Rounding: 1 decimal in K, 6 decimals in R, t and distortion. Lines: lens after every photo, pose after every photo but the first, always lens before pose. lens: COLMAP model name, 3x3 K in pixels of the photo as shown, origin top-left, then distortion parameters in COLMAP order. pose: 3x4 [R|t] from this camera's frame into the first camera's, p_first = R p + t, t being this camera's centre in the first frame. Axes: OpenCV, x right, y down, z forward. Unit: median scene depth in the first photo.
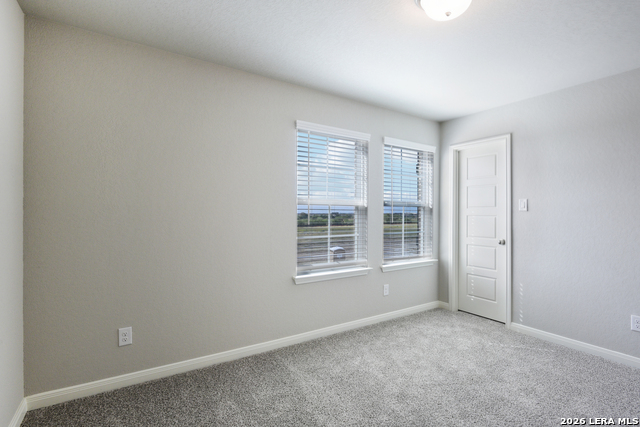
lens RADIAL K [[308.7, 0, 318.4], [0, 308.7, 213.6], [0, 0, 1]] dist [0.006426, 0.000258]
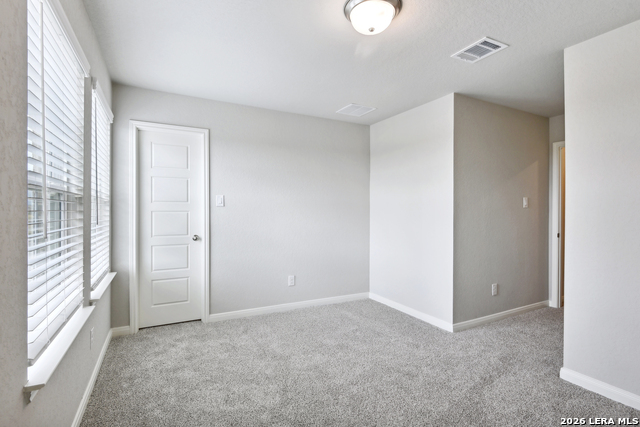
lens RADIAL K [[308.7, 0, 318.4], [0, 308.7, 212.9], [0, 0, 1]] dist [0.006426, 0.000258]
pose [[0.082789, -0.011049, 0.996506, -0.353844], [-0.005254, 0.999920, 0.011523, -0.000521], [-0.996553, -0.006189, 0.082725, 0.548477]]
